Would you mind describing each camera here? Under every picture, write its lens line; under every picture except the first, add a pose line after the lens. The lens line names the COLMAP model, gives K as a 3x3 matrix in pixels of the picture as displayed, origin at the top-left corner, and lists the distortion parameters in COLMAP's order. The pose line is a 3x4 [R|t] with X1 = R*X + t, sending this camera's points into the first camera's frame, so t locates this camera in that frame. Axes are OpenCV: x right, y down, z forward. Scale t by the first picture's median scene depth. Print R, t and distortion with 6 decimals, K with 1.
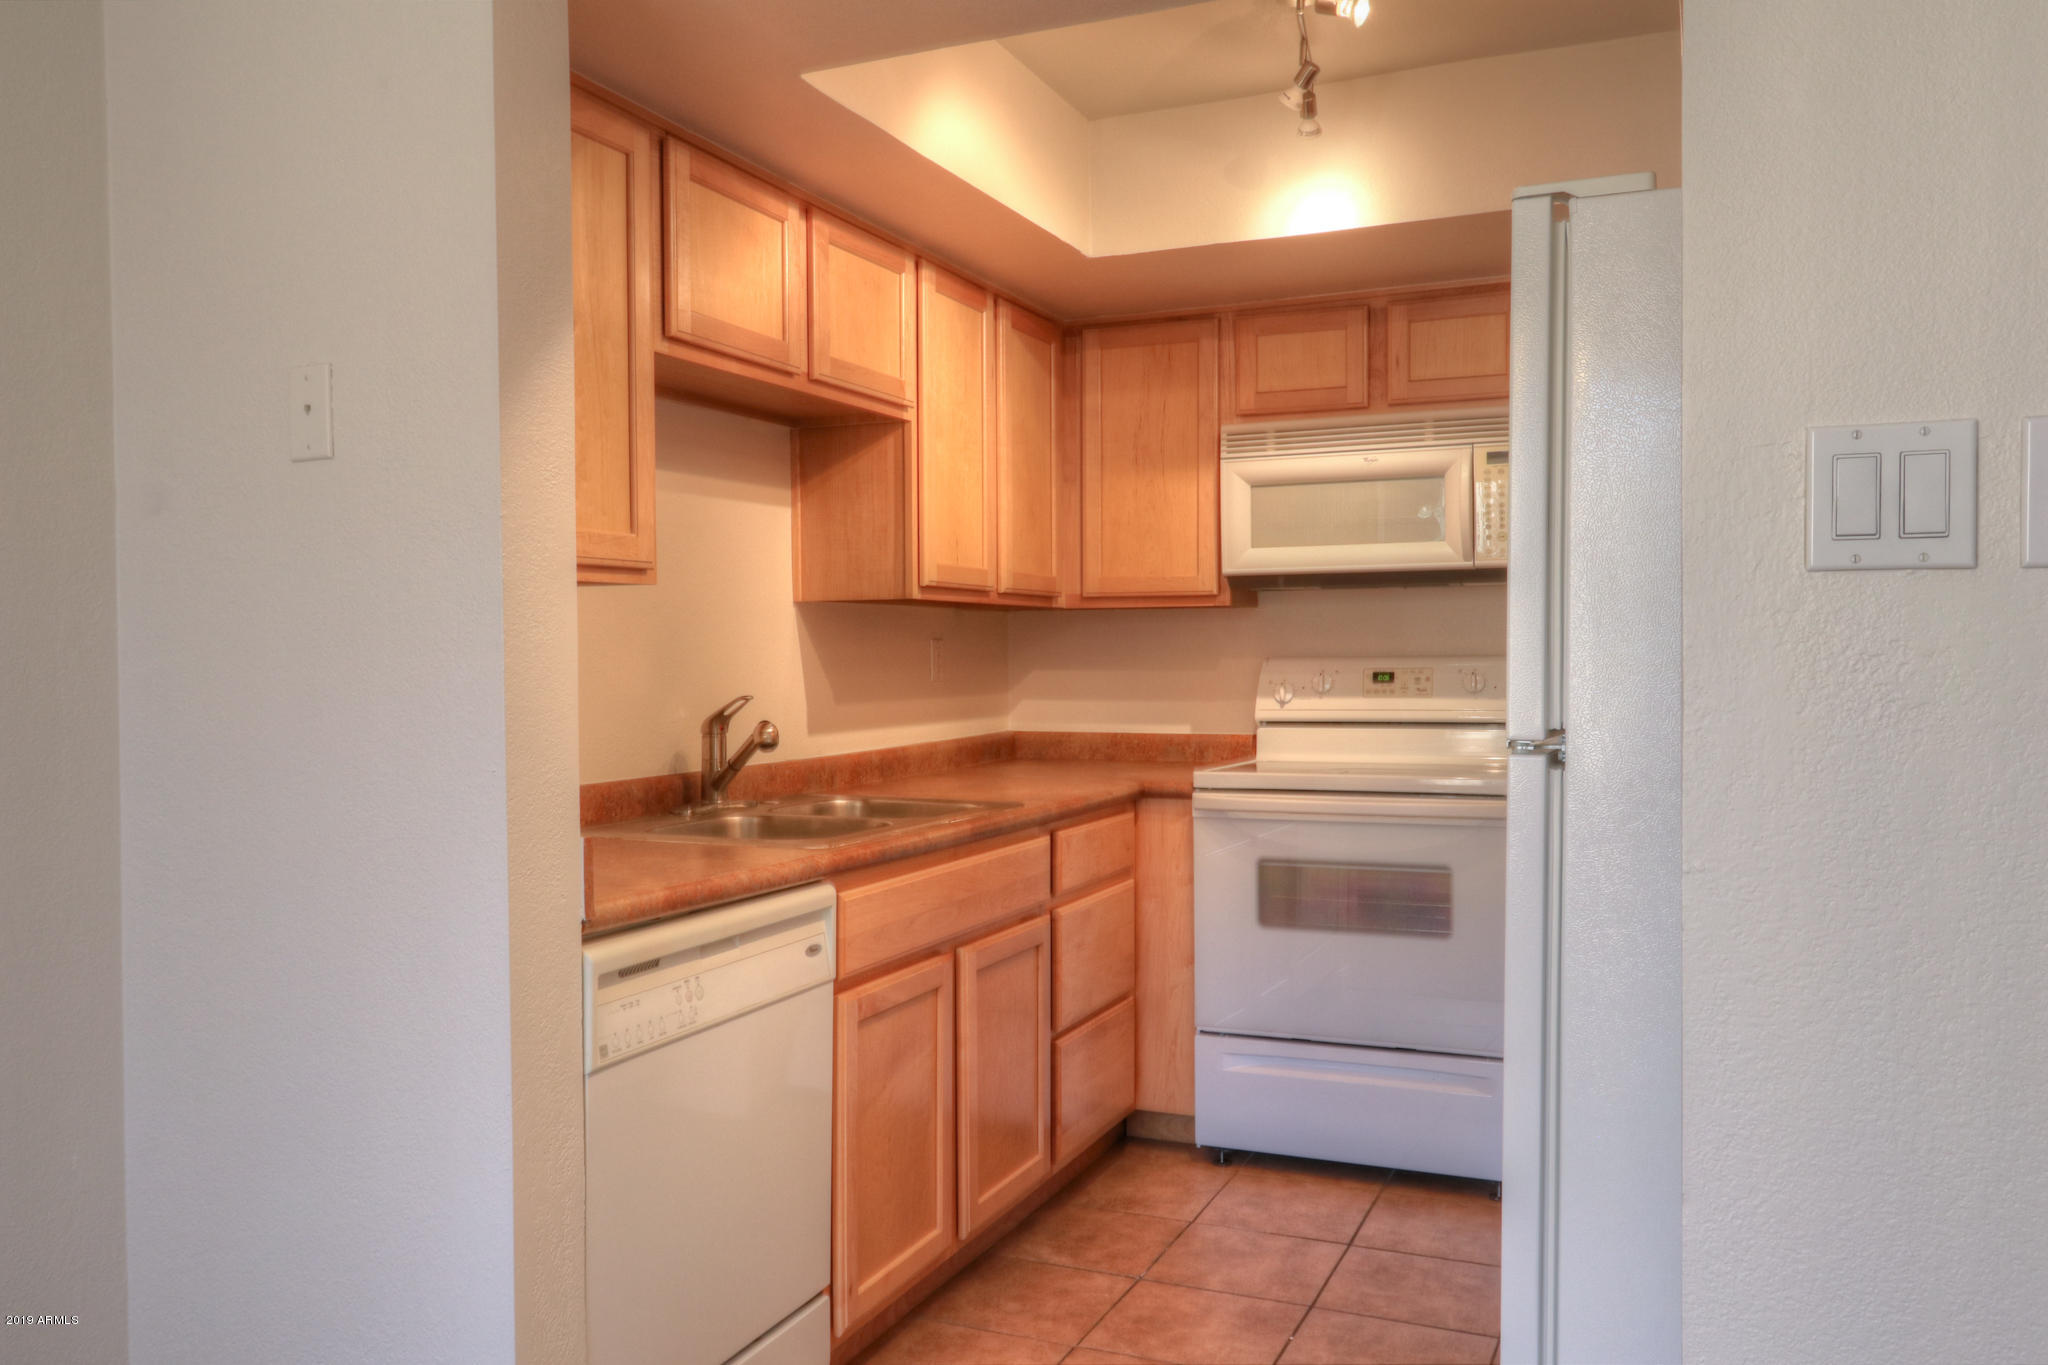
lens RADIAL K [[1598.9, 0, 1025.9], [0, 1598.9, 654.3], [0, 0, 1]] dist [0.011192, 0.002758]
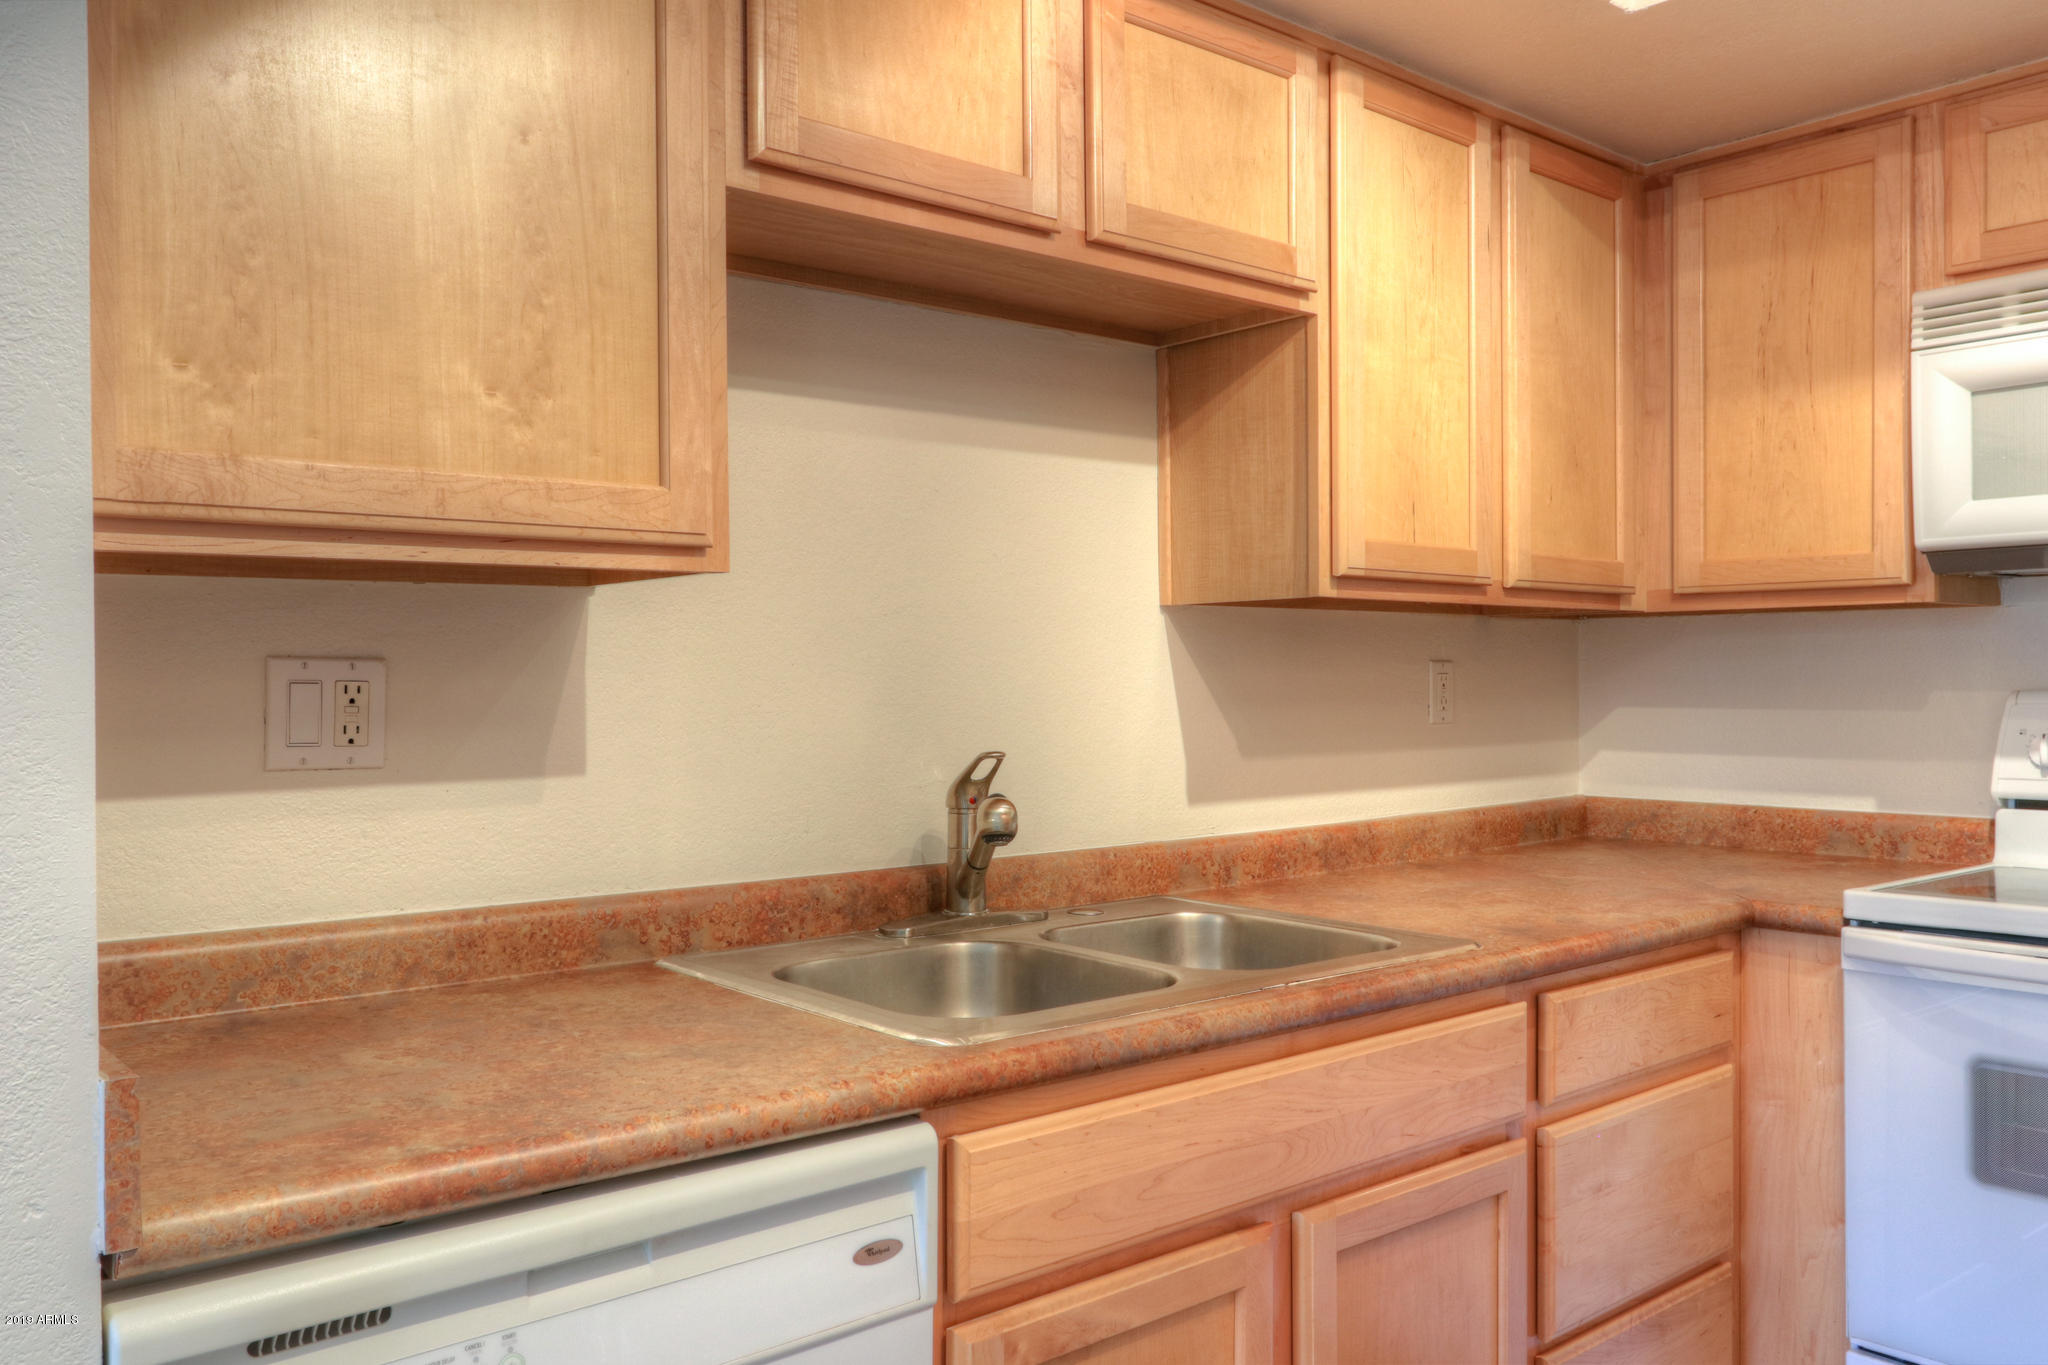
lens RADIAL K [[1579.0, 0, 1018.7], [0, 1579.0, 670.9], [0, 0, 1]] dist [-0.025183, 0.034098]
pose [[0.894697, -0.001679, -0.446671, 0.092654], [-0.000174, 0.999992, -0.004107, -0.002943], [0.446674, 0.003752, 0.894689, 0.366329]]
